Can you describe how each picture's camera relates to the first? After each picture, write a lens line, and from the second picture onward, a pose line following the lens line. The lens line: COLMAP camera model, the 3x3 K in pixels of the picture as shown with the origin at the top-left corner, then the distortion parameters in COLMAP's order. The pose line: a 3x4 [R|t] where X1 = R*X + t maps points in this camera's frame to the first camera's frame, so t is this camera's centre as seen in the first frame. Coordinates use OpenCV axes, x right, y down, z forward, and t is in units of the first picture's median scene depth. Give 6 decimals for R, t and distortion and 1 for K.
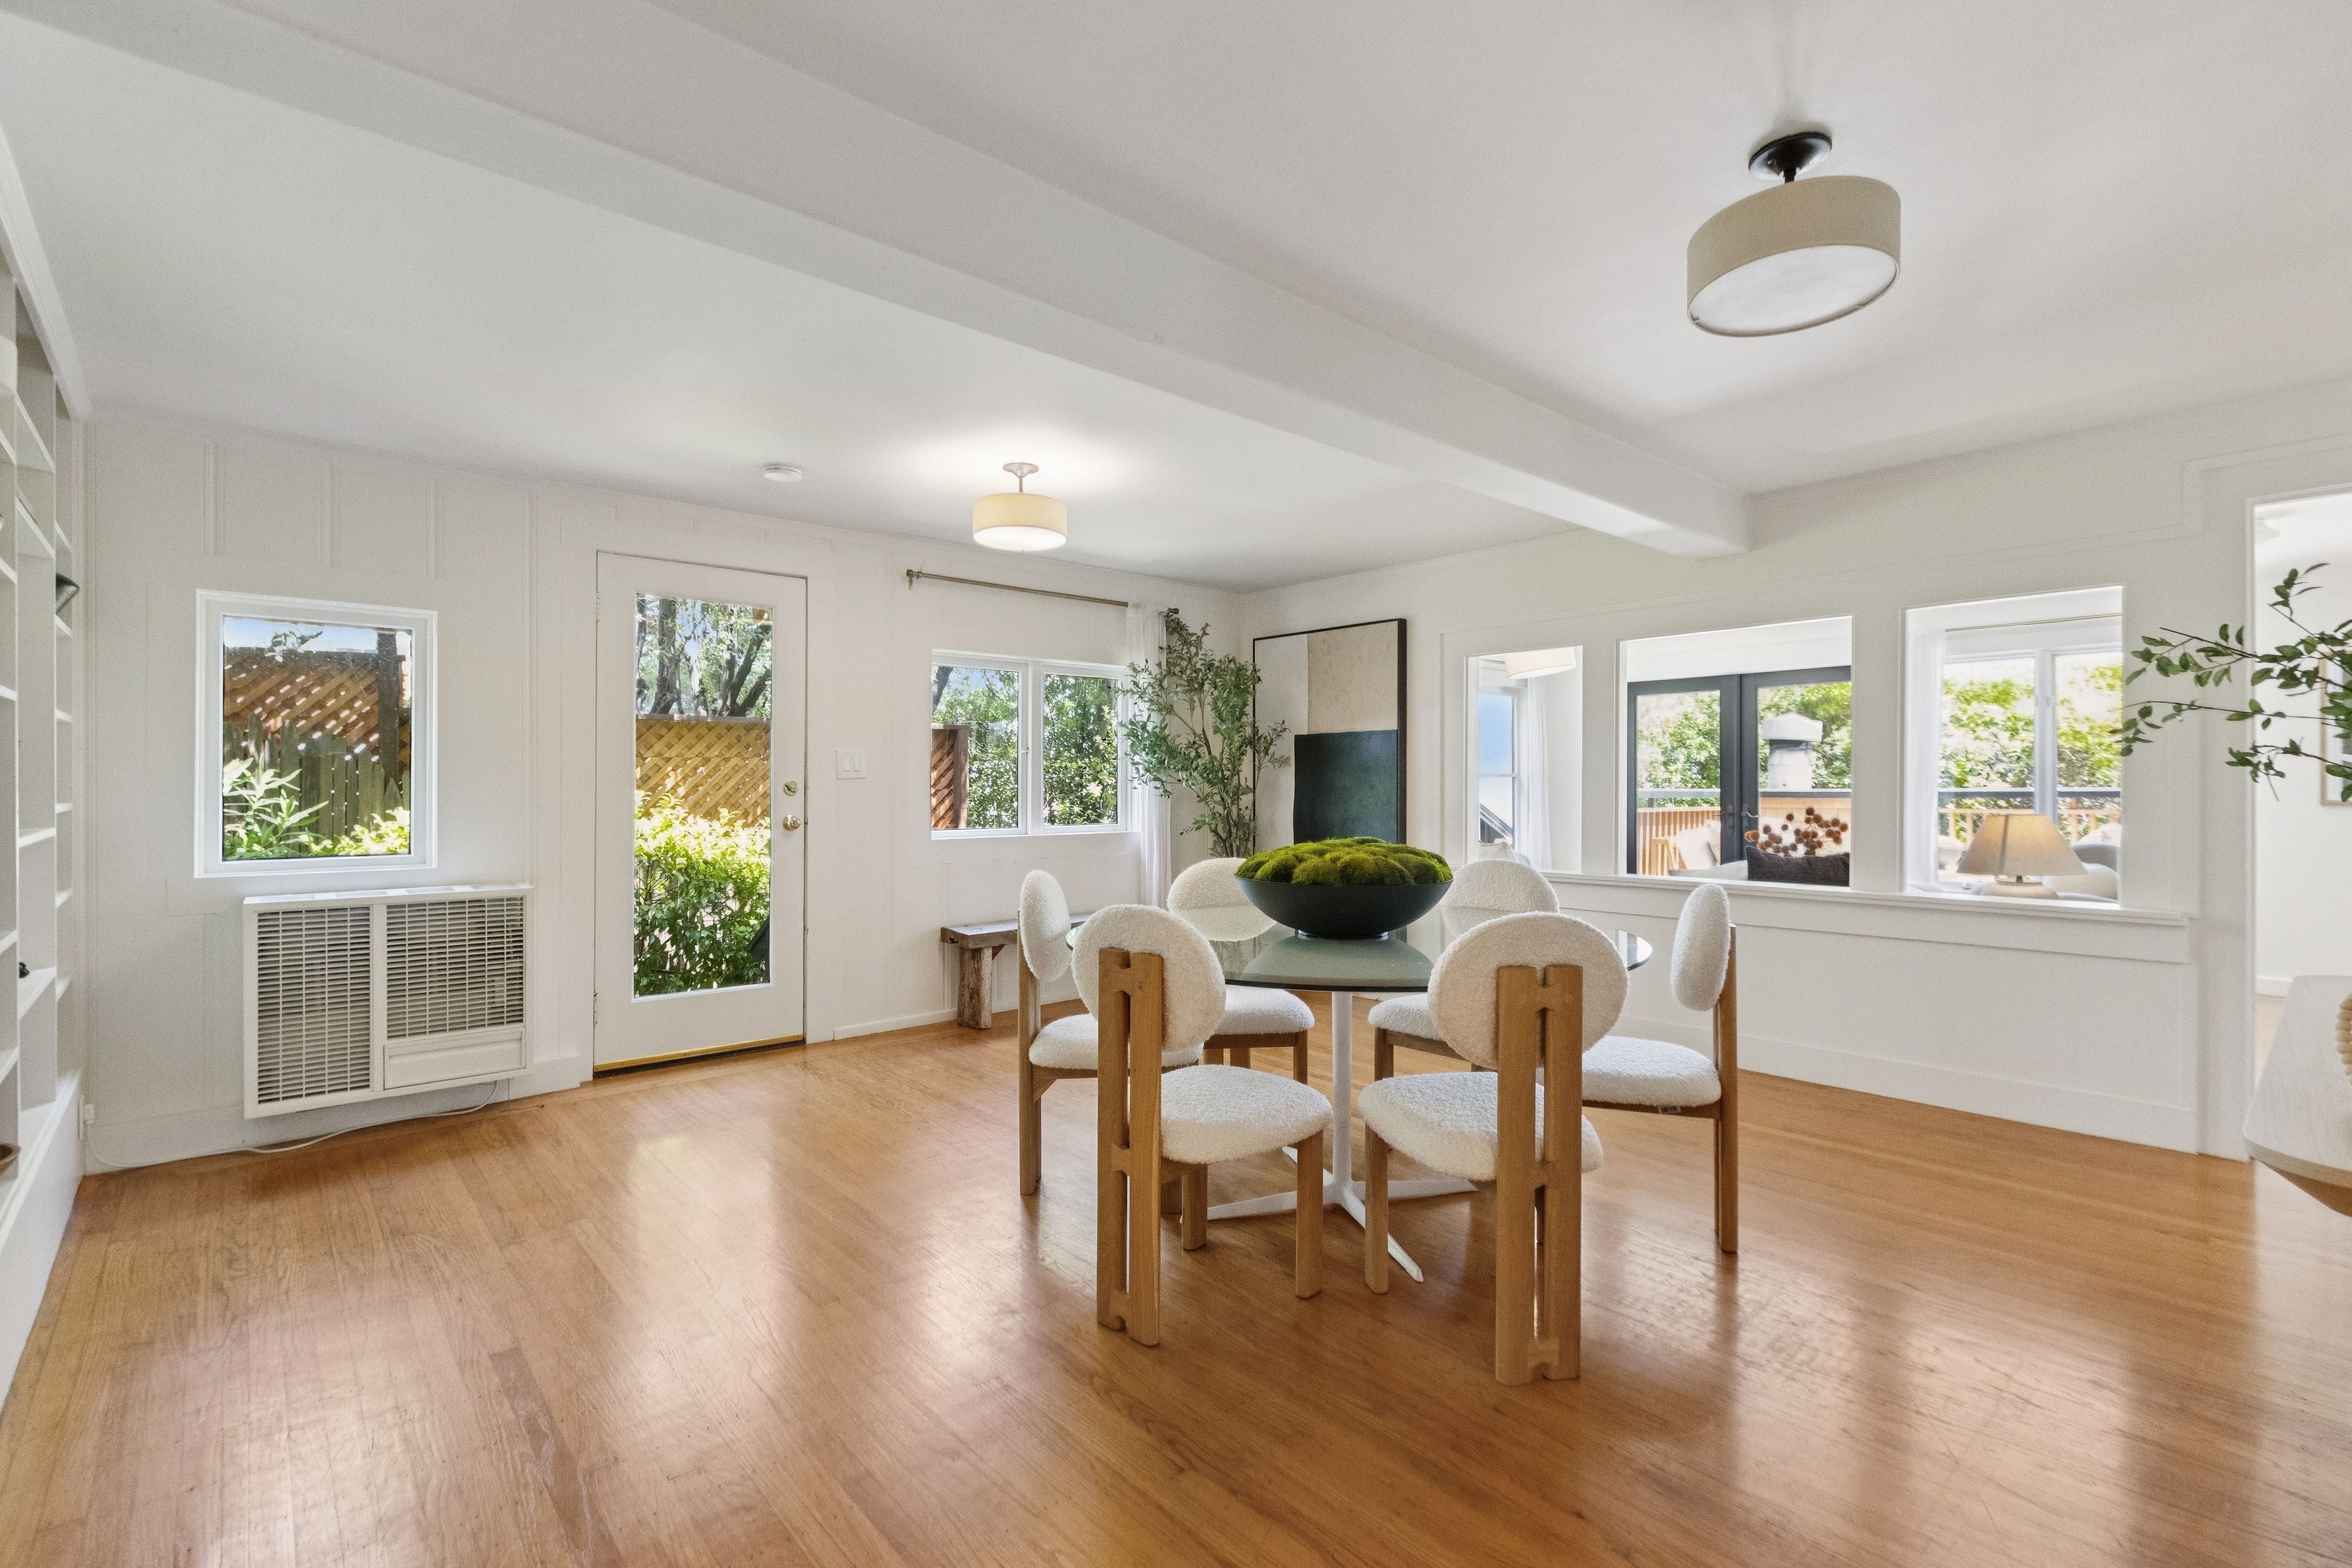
lens RADIAL K [[1043.0, 0, 1188.5], [0, 1043.0, 793.2], [0, 0, 1]] dist [-0.001246, -0.001977]
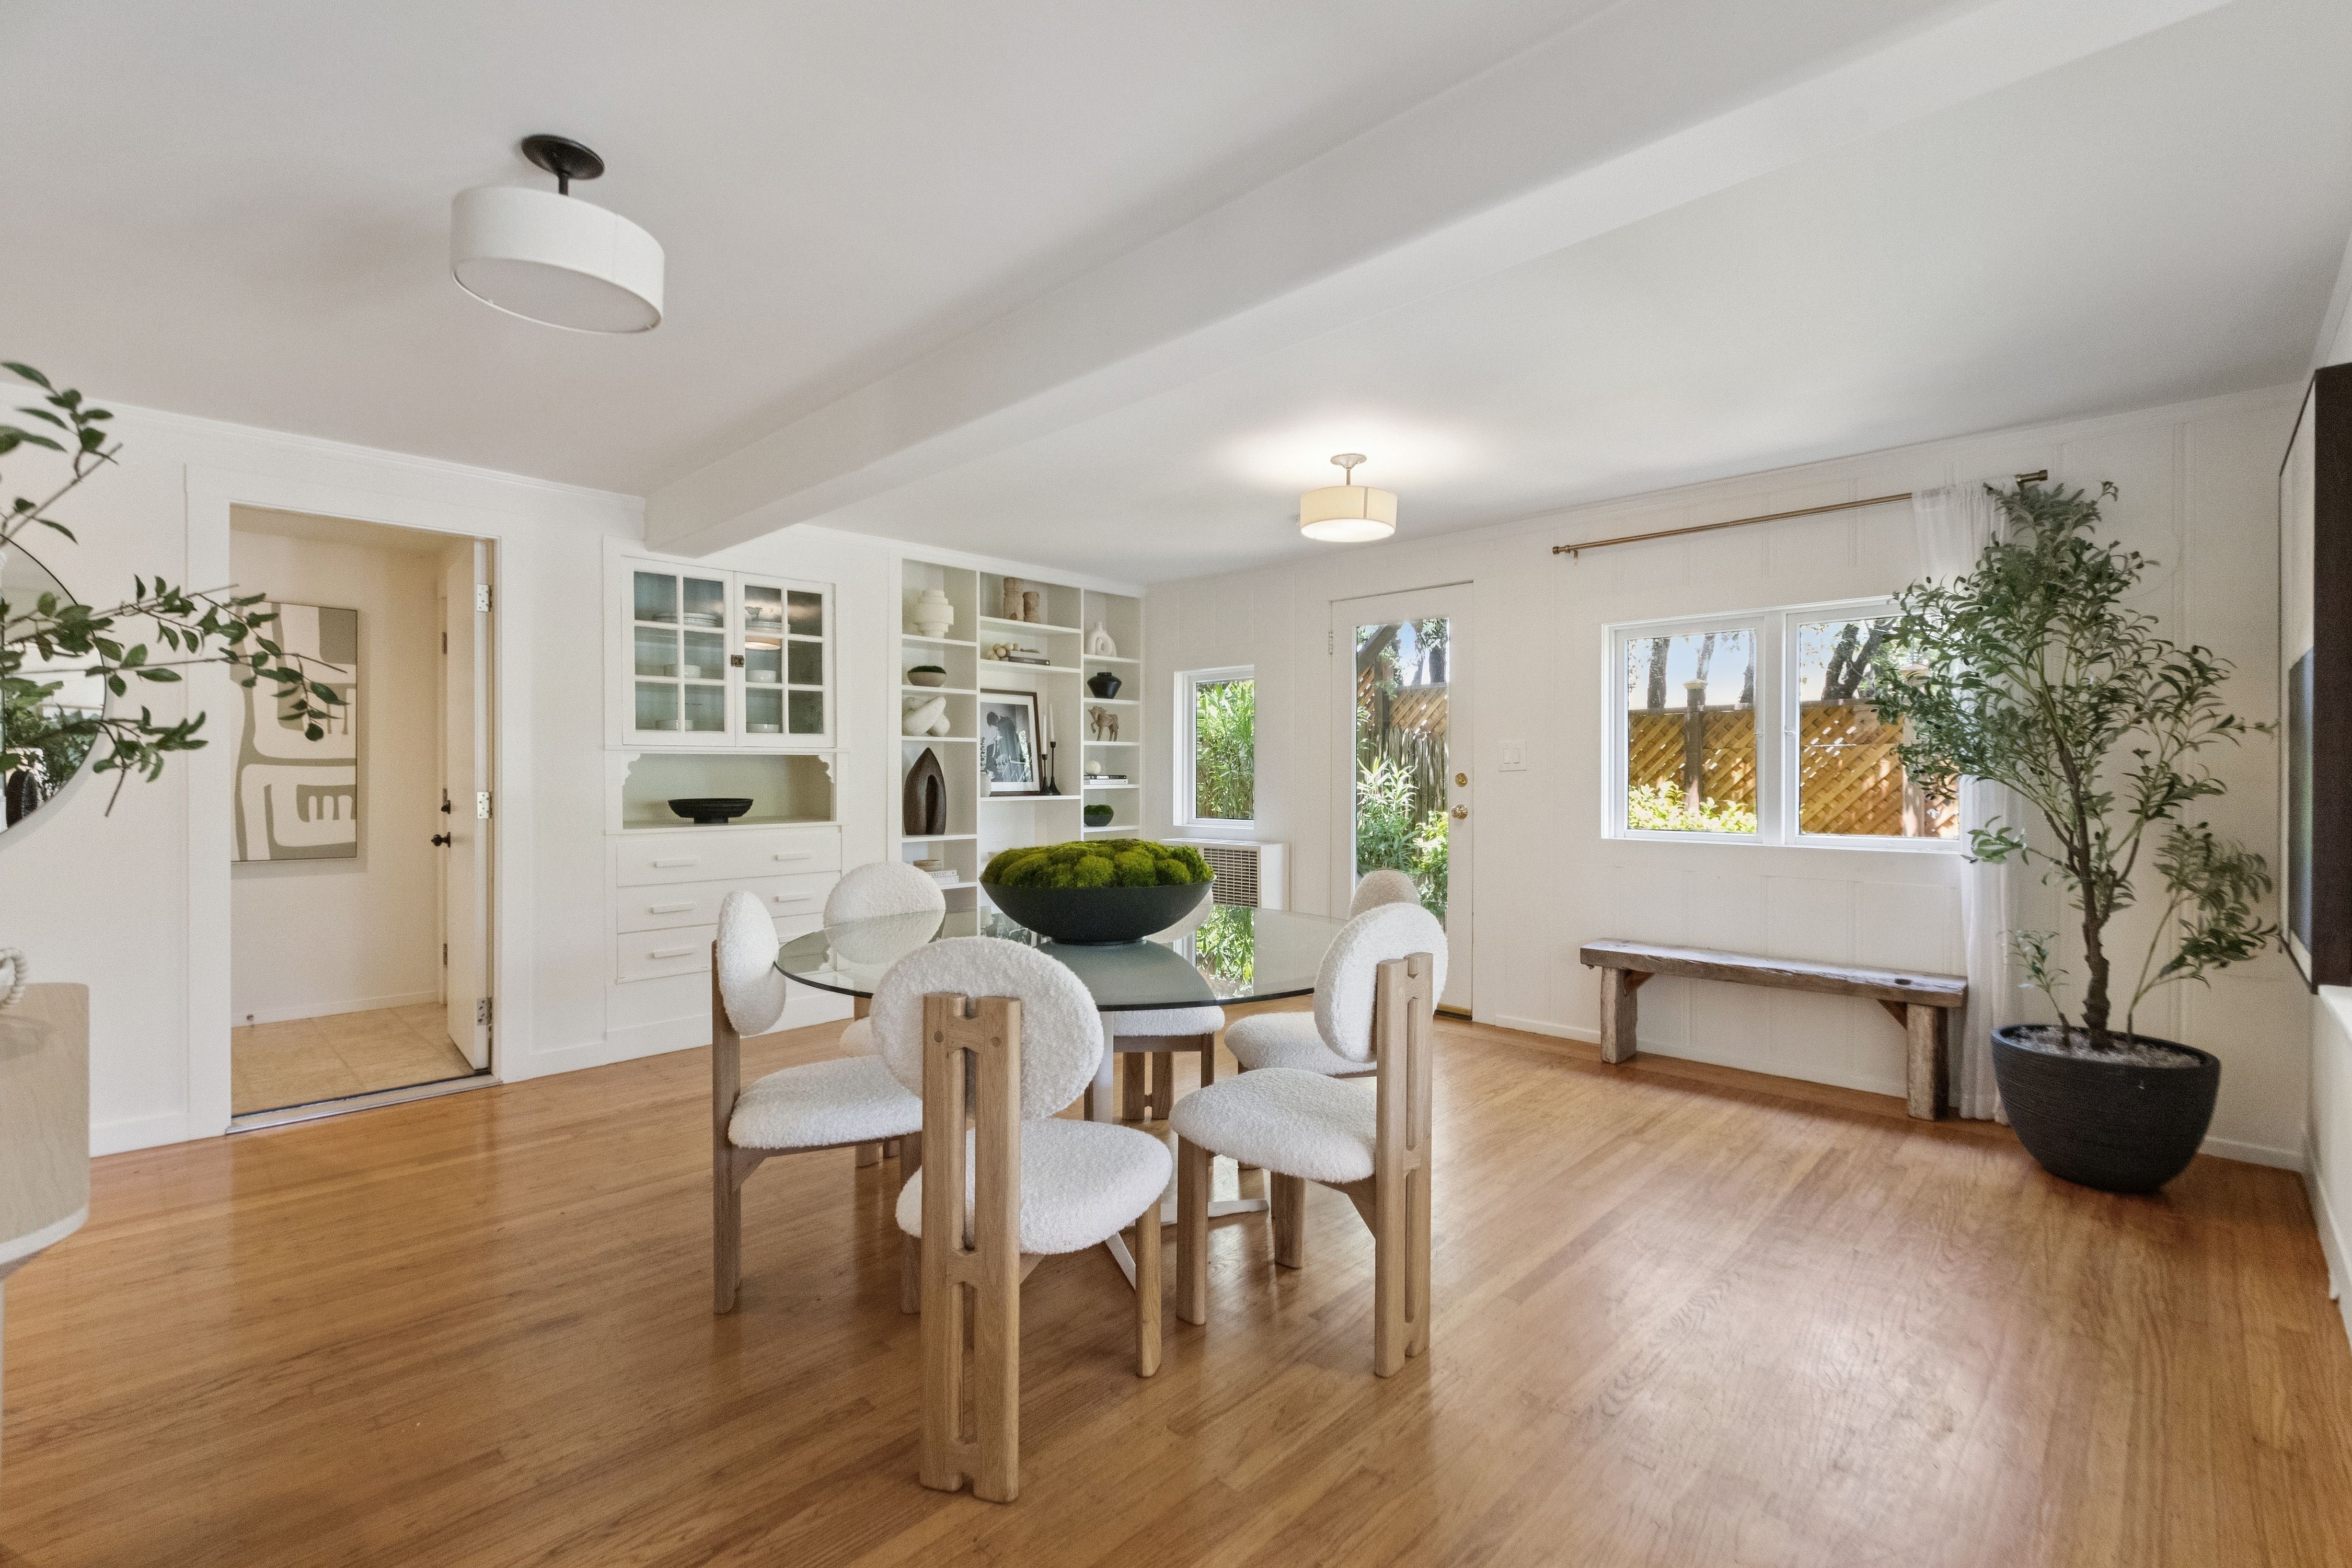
lens RADIAL K [[1043.0, 0, 1183.8], [0, 1043.0, 782.9], [0, 0, 1]] dist [-0.001246, -0.001977]
pose [[0.076949, 0.013895, -0.996938, 0.603645], [-0.010493, 0.999859, 0.013126, -0.012318], [0.996980, 0.009451, 0.077084, 0.577379]]
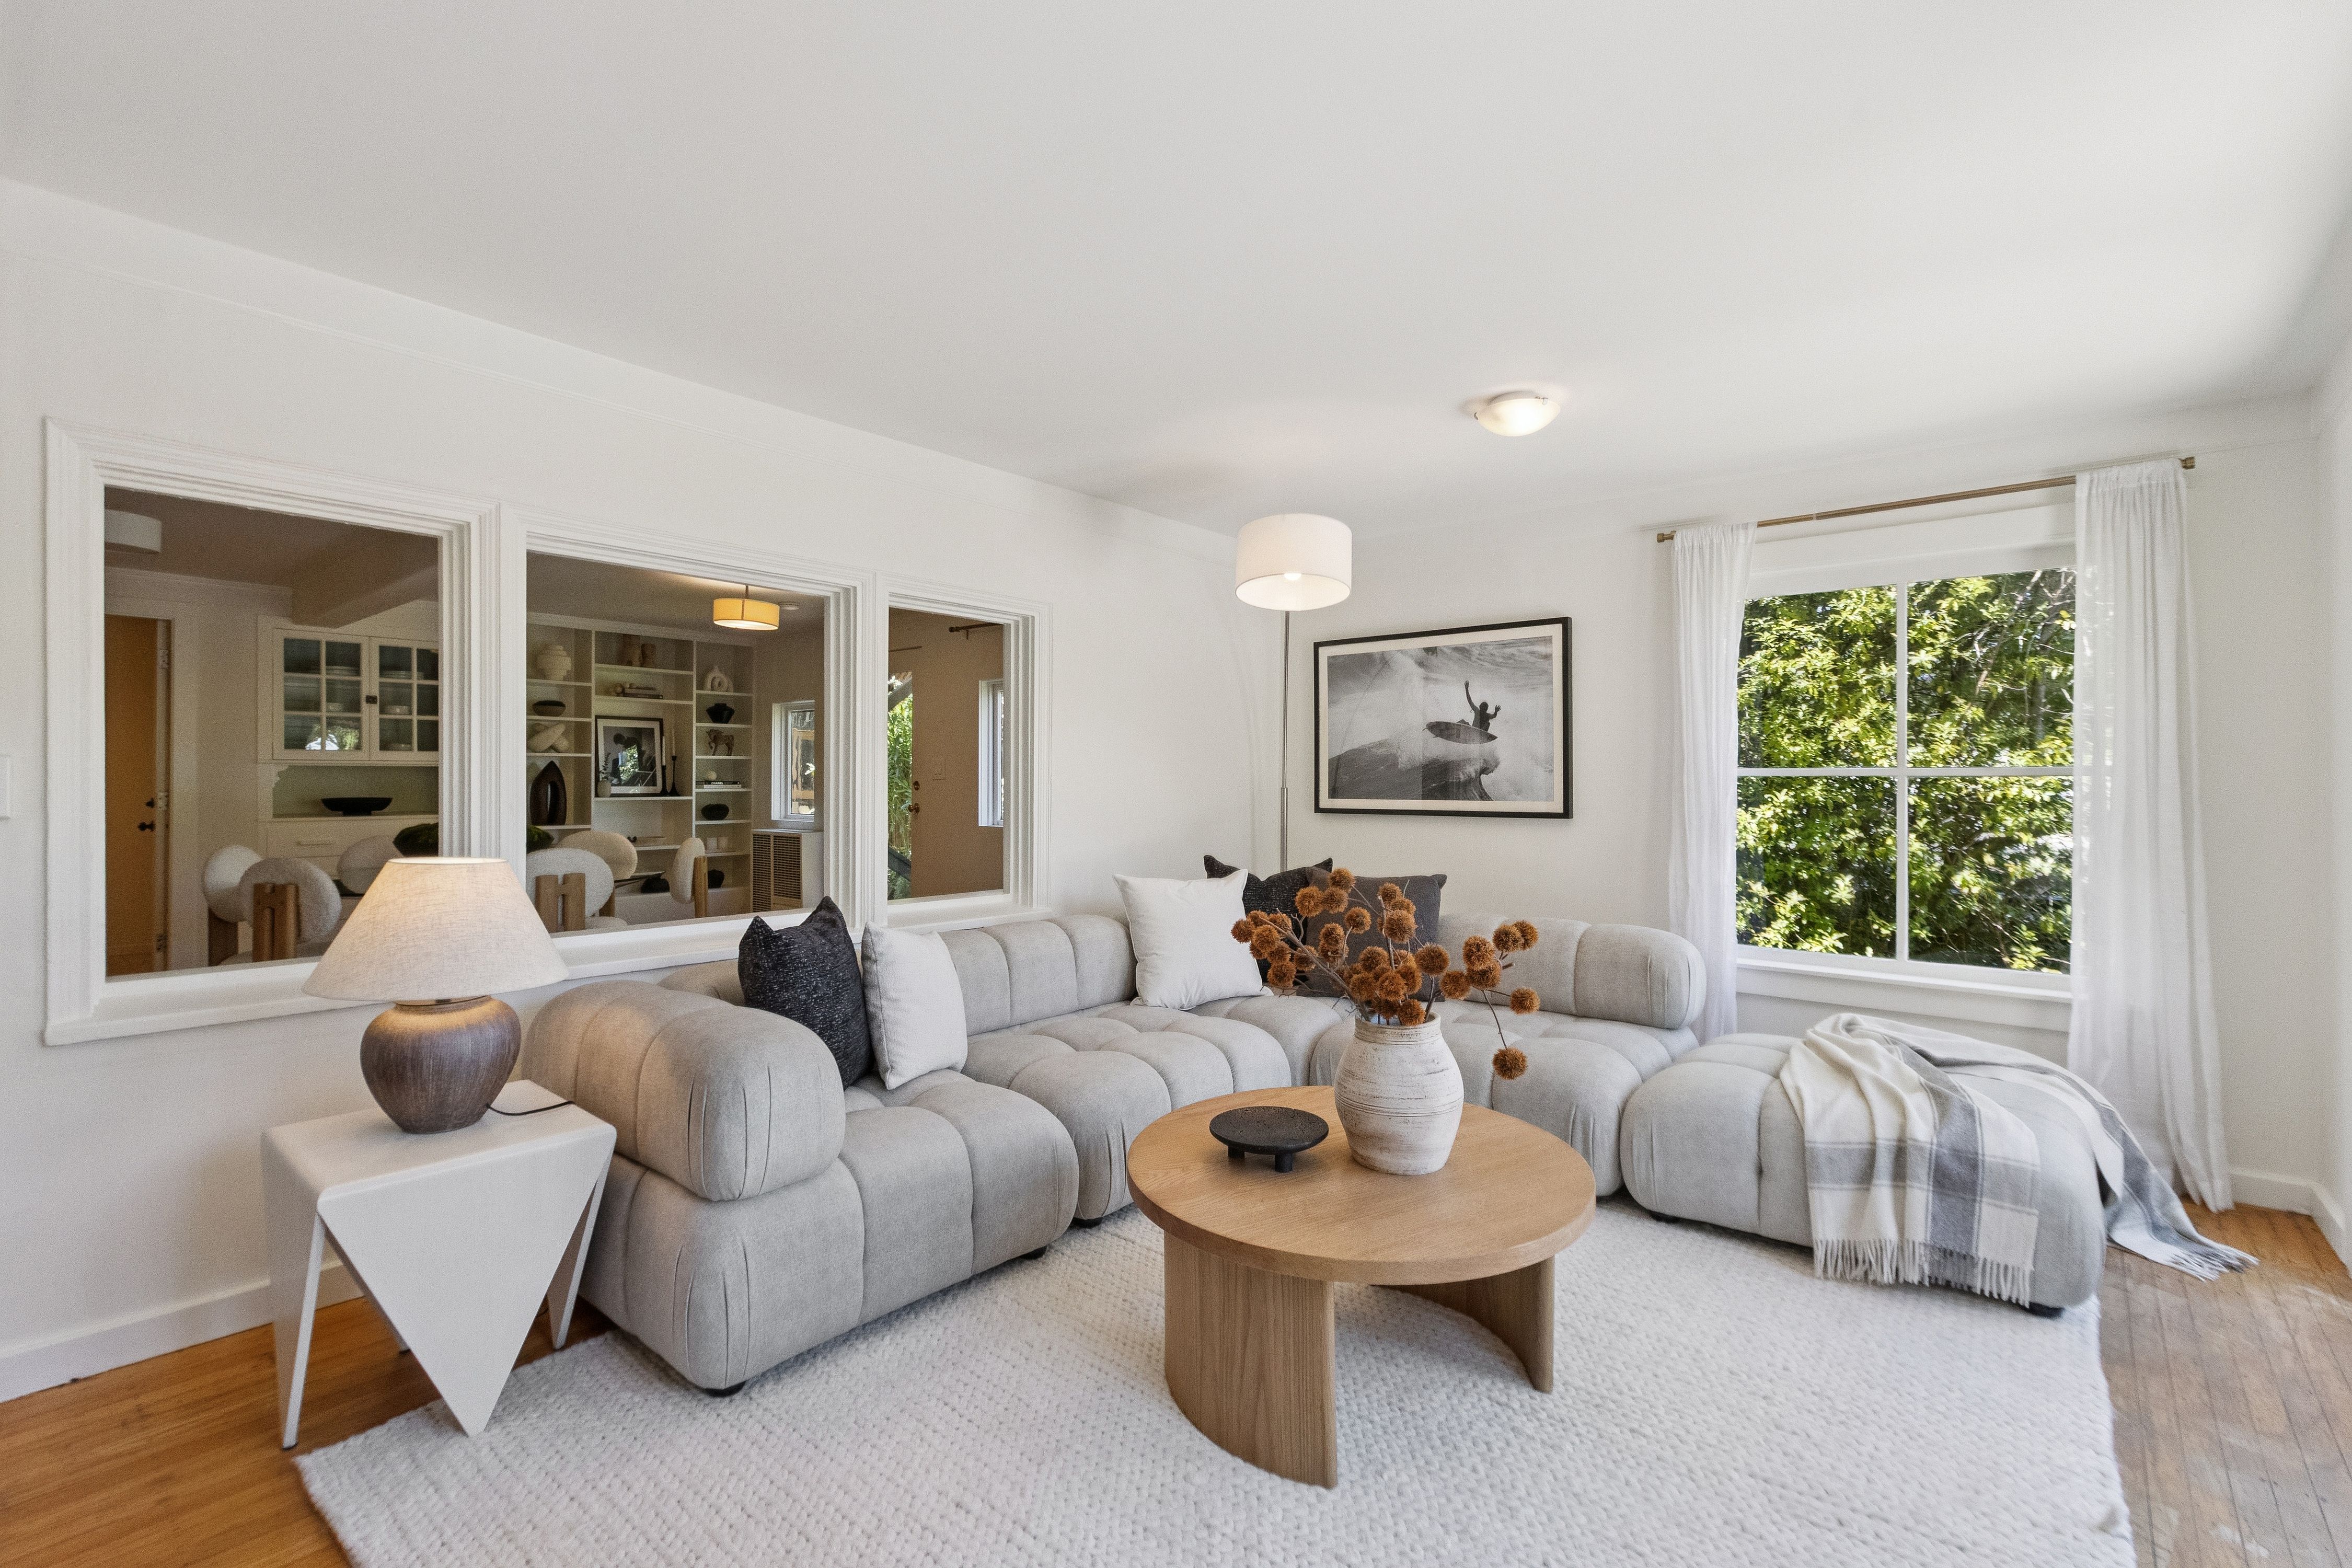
lens RADIAL K [[1043.0, 0, 1180.0], [0, 1043.0, 777.1], [0, 0, 1]] dist [-0.001246, -0.001977]
pose [[0.140189, 0.001602, -0.990123, 0.835617], [-0.012926, 0.999916, -0.000212, -0.016152], [0.990040, 0.012828, 0.140198, 0.817188]]
